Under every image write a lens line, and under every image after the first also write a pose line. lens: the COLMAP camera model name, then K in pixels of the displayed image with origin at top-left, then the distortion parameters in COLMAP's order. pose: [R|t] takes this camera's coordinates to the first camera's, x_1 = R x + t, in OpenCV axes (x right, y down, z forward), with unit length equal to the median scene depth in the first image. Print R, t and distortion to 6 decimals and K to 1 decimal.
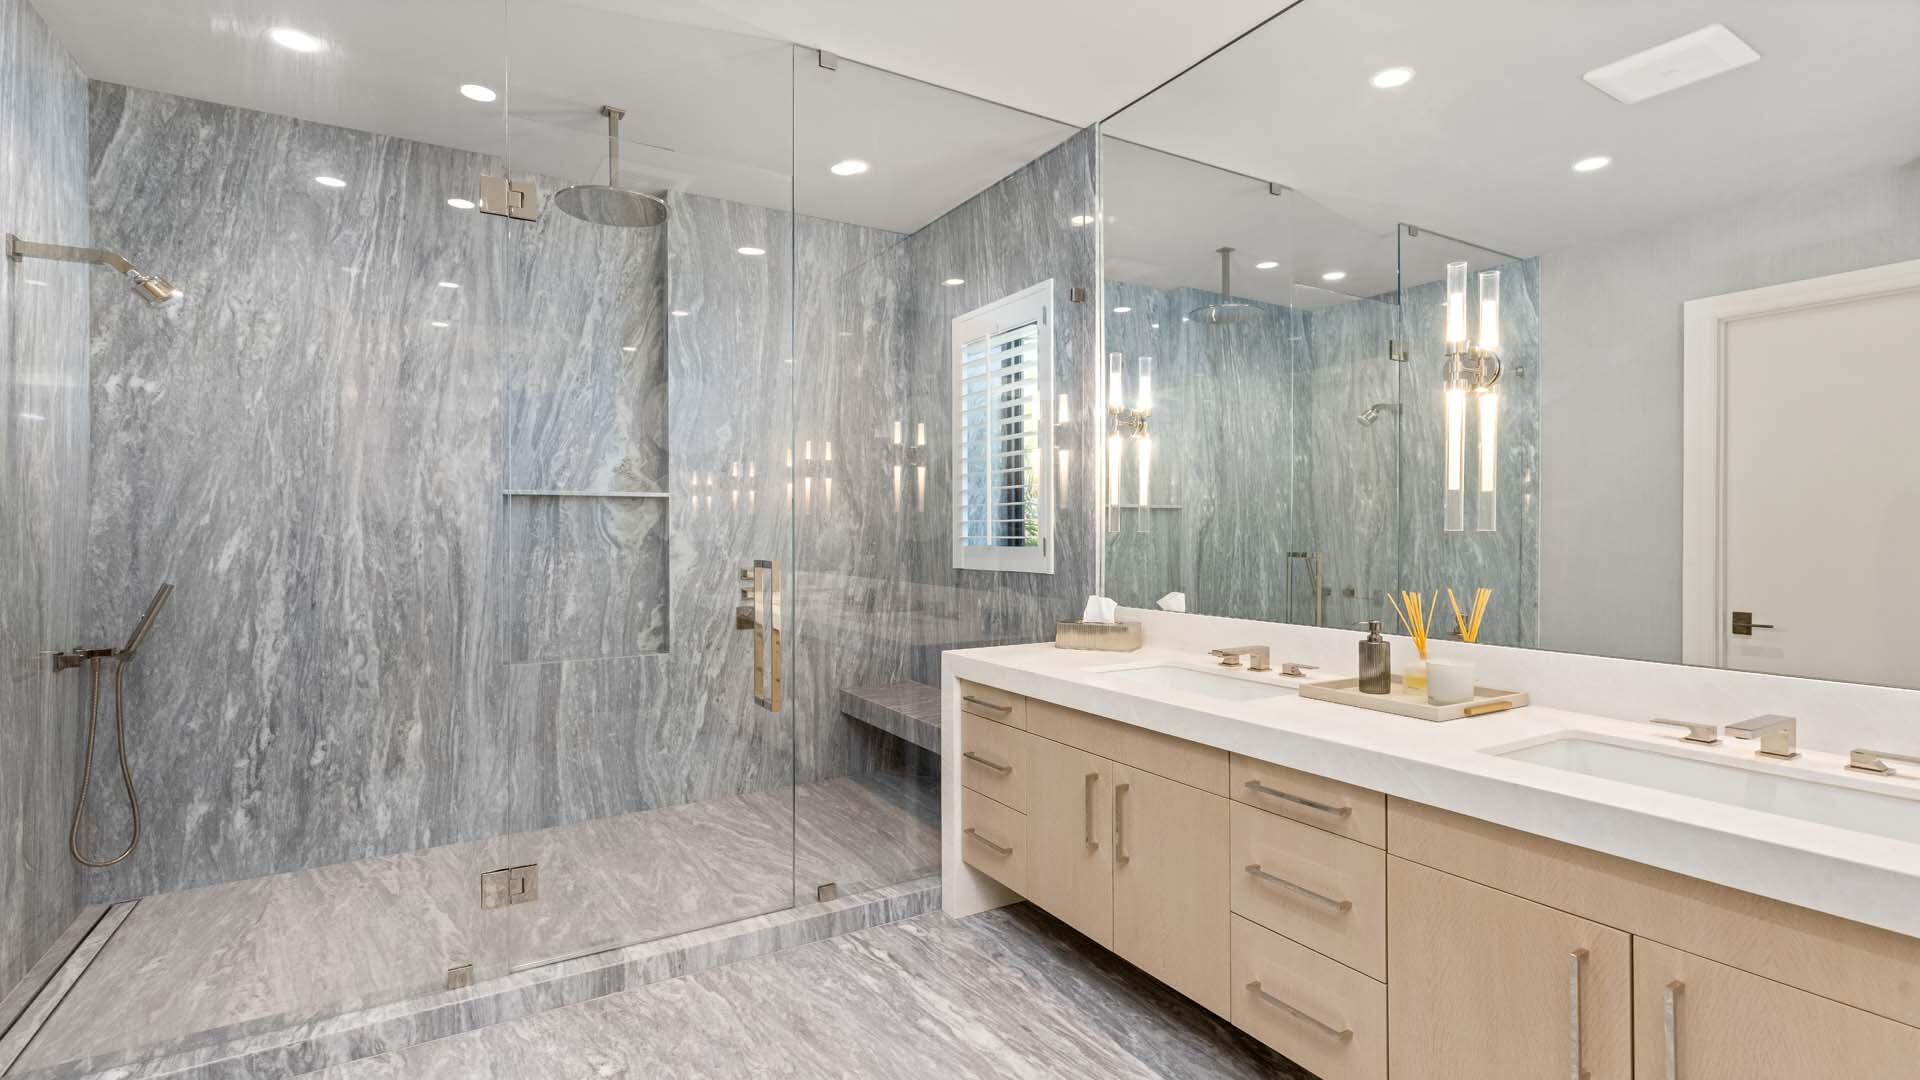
lens RADIAL K [[879.7, 0, 972.8], [0, 879.7, 532.7], [0, 0, 1]] dist [0.002223, -0.000147]
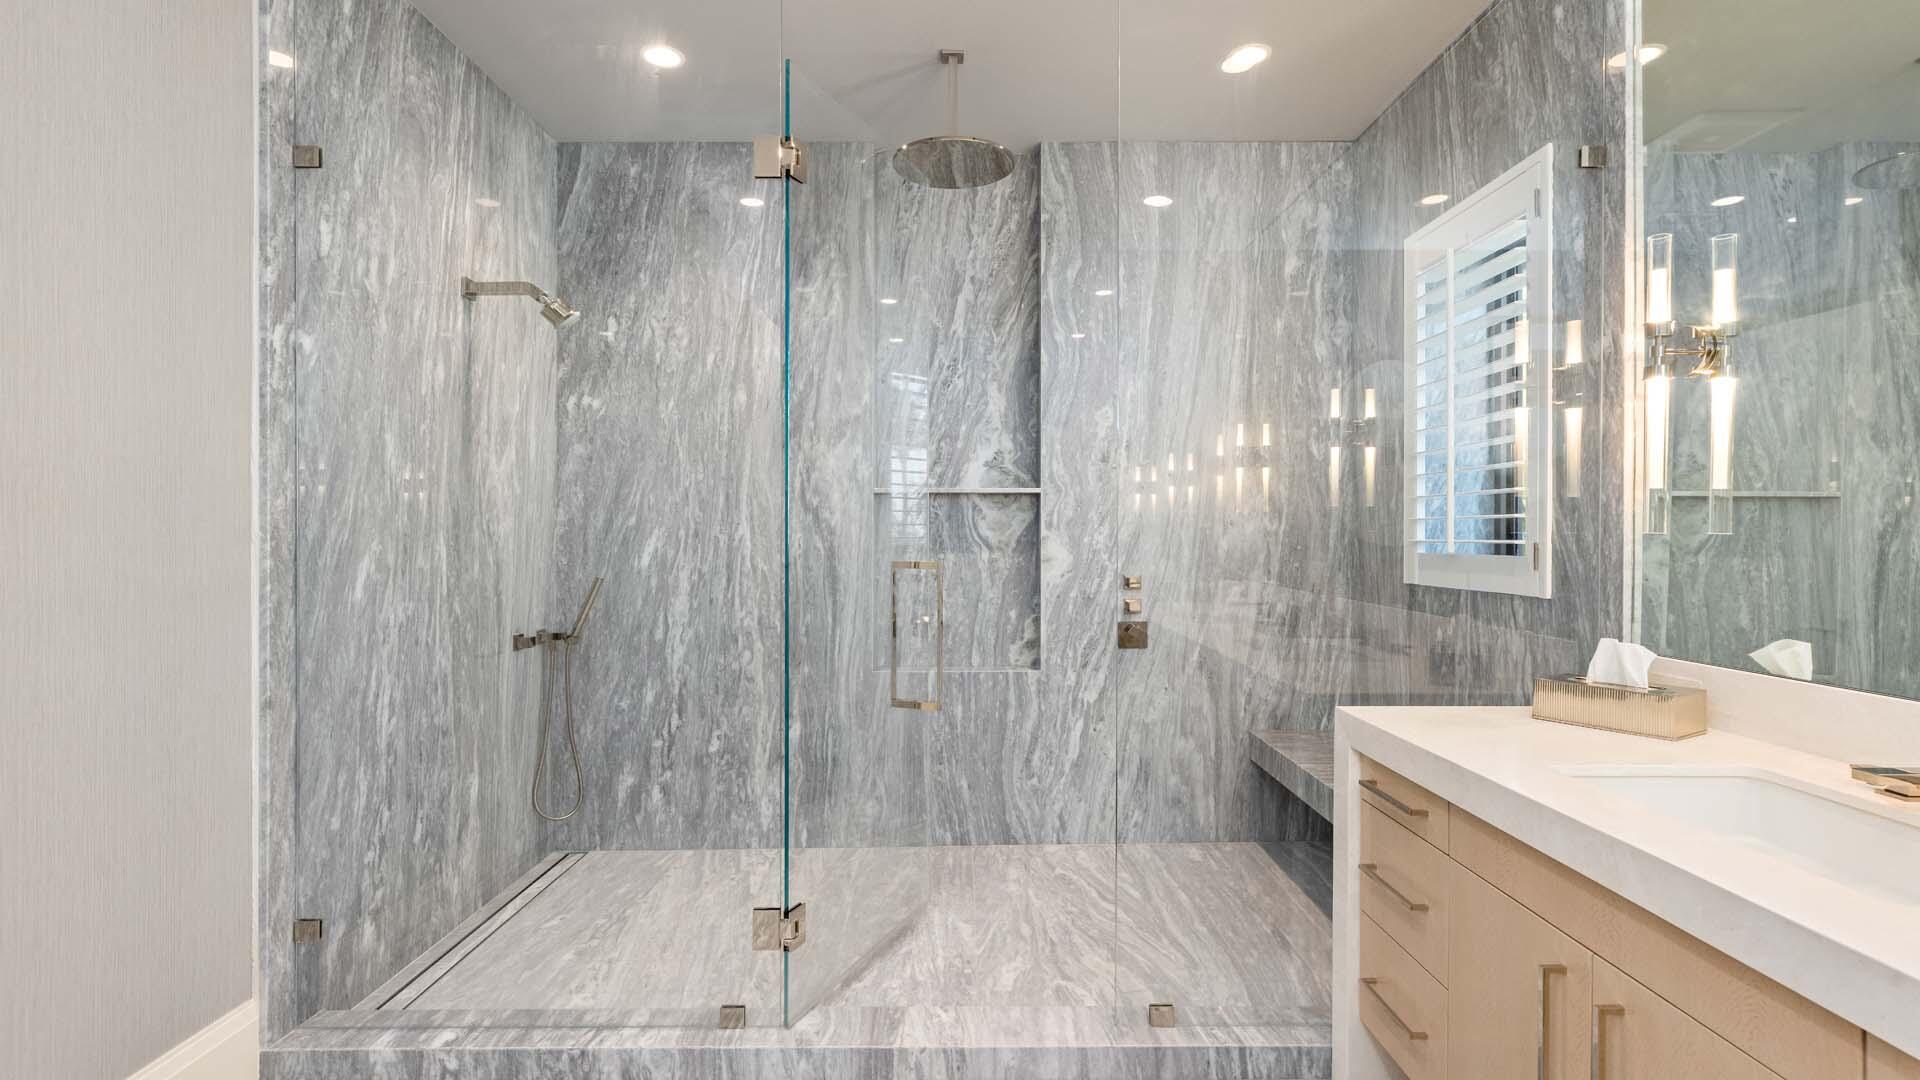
lens RADIAL K [[925.3, 0, 960.0], [0, 925.3, 540.0], [0, 0, 1]] dist [-0.003194, -0.000345]
pose [[0.854064, 0.006406, -0.520129, 0.079041], [-0.002994, 0.999968, 0.007400, 0.000027], [0.520160, -0.004763, 0.854056, 0.203048]]
